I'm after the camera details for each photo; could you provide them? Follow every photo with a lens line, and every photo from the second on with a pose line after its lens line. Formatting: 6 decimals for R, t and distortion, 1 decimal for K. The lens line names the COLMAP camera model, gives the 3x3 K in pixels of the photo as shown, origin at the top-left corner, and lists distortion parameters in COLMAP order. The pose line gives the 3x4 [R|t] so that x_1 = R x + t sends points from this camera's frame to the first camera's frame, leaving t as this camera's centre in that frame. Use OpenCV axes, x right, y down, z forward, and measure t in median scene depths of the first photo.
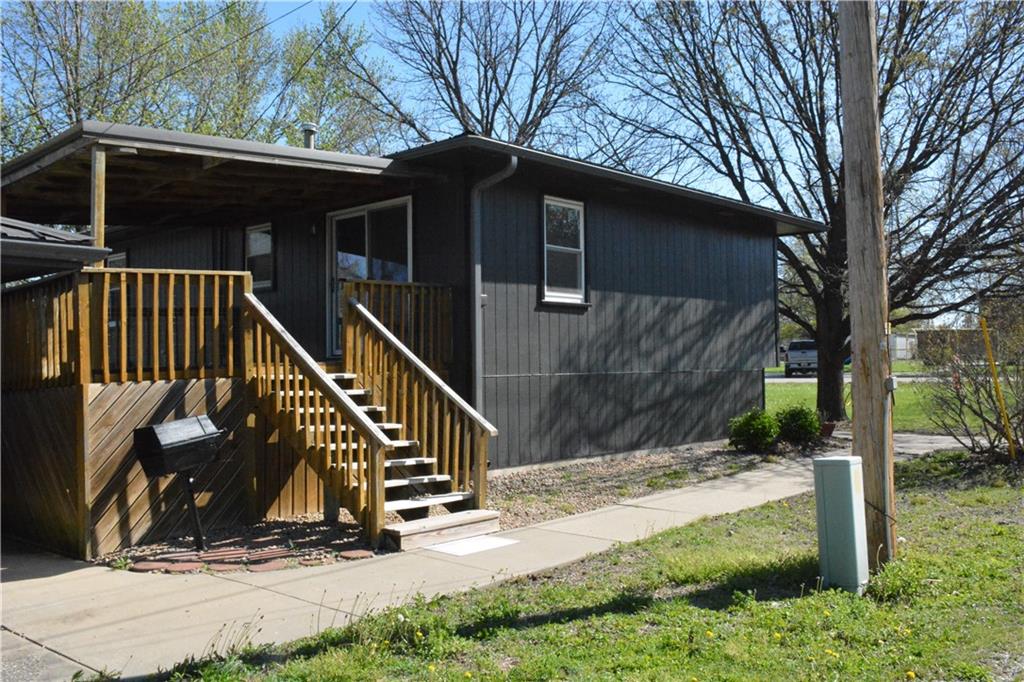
lens RADIAL K [[946.5, 0, 511.6], [0, 946.5, 342.3], [0, 0, 1]] dist [-0.004462, 0.000000]
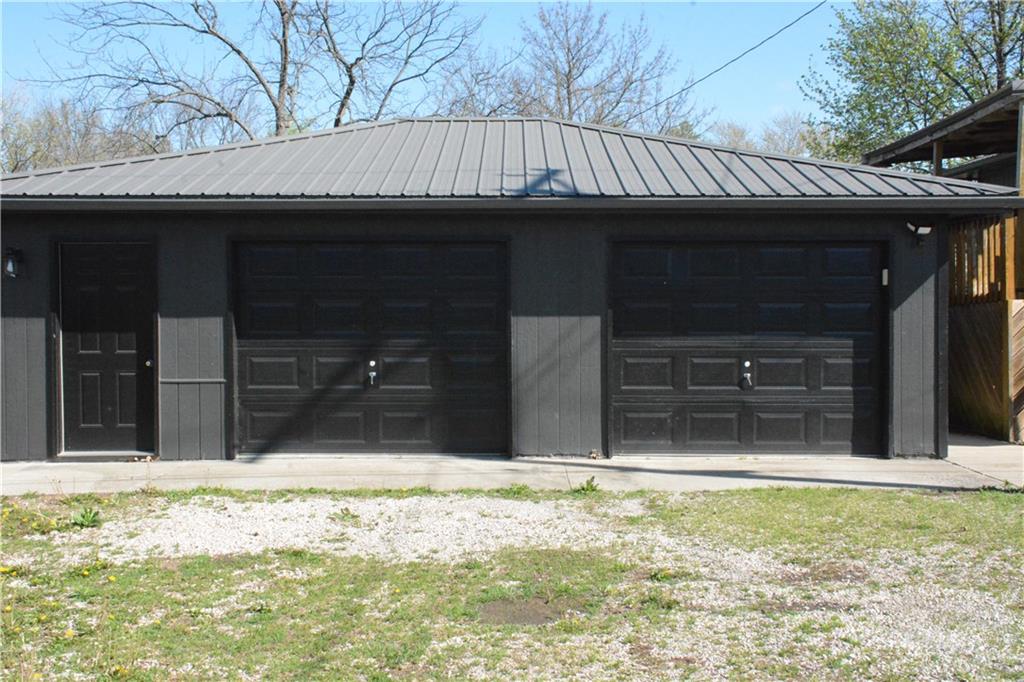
lens RADIAL K [[1142.3, 0, 511.0], [0, 1142.3, 338.6], [0, 0, 1]] dist [0.099518, 0.000000]
pose [[0.681987, 0.033753, -0.730585, 0.205068], [0.016349, 0.997981, 0.061368, -0.008969], [0.731182, -0.053797, 0.680058, -0.485490]]
